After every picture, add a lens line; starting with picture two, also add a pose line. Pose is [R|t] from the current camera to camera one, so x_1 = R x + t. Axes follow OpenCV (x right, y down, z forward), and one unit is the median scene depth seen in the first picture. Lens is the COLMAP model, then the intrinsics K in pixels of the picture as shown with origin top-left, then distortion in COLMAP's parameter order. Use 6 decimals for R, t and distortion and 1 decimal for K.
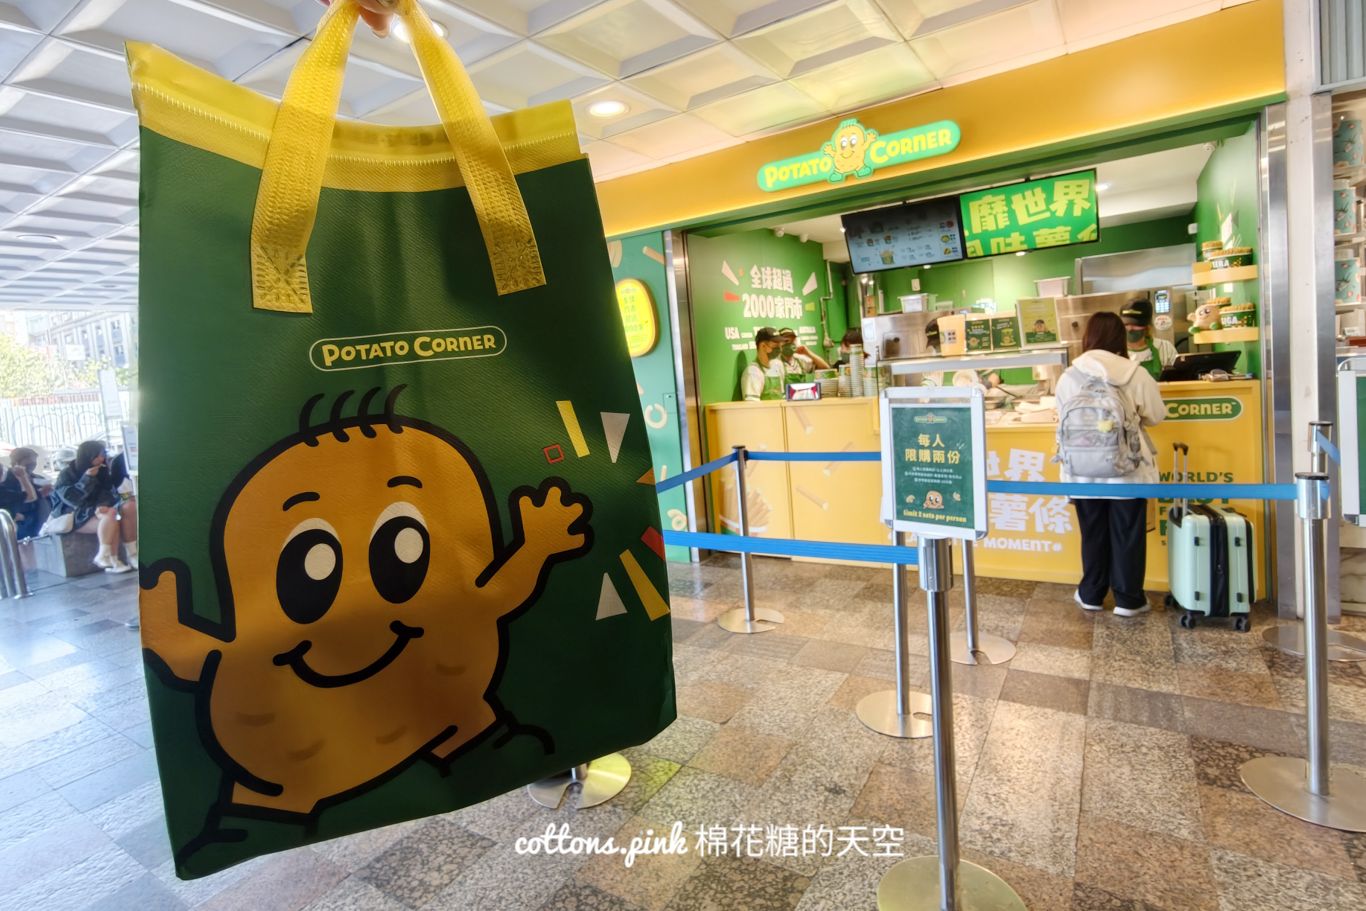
lens RADIAL K [[622.3, 0, 683.0], [0, 622.3, 455.5], [0, 0, 1]] dist [-0.064424, 0.048485]
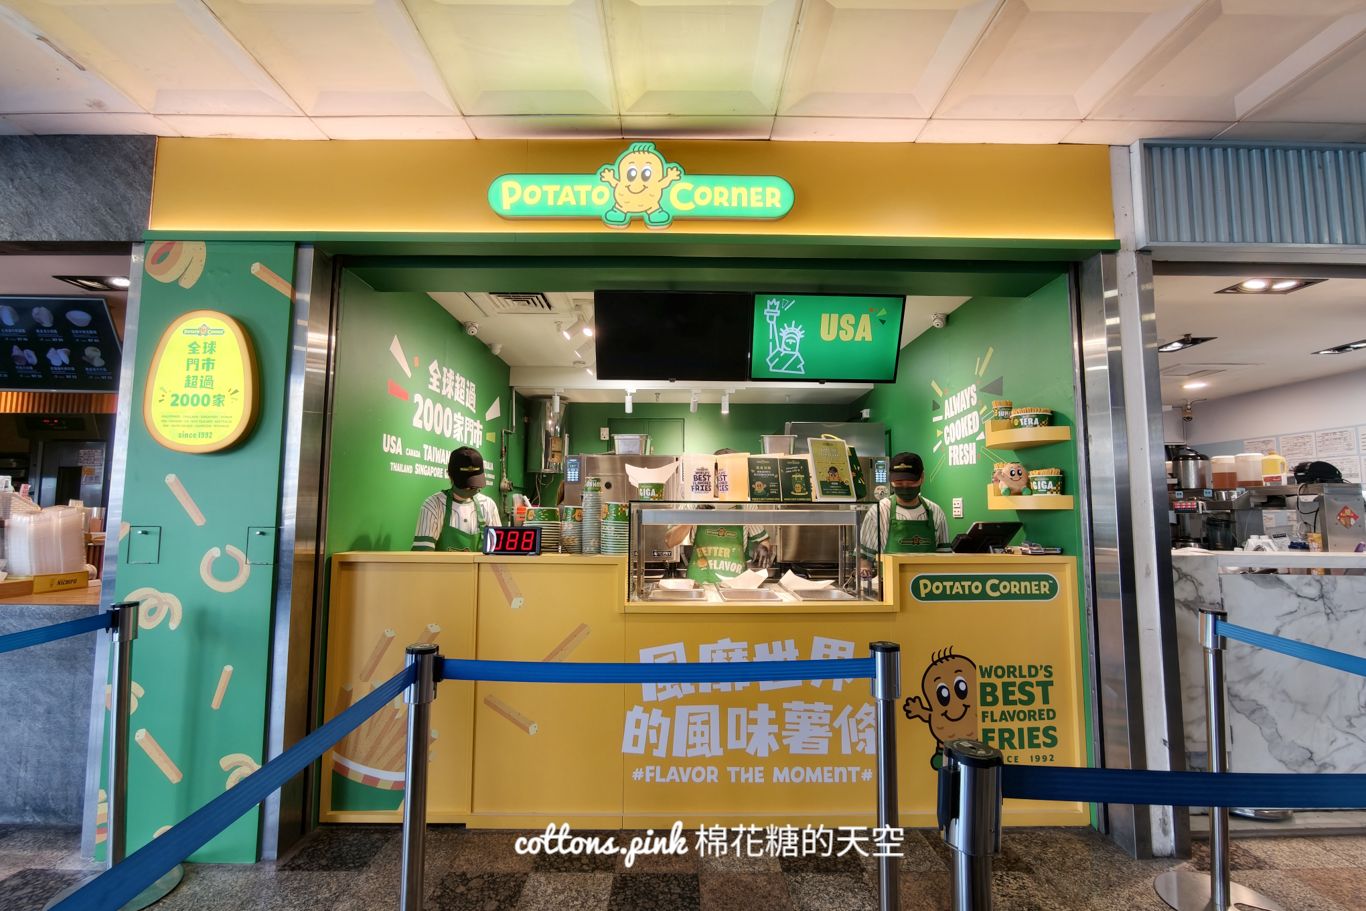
lens RADIAL K [[622.3, 0, 683.0], [0, 622.3, 455.5], [0, 0, 1]] dist [-0.064424, 0.048485]
pose [[0.839401, 0.137110, 0.525934, -0.004018], [0.000424, 0.967492, -0.252900, -0.032553], [-0.543512, 0.212507, 0.812056, 0.444266]]
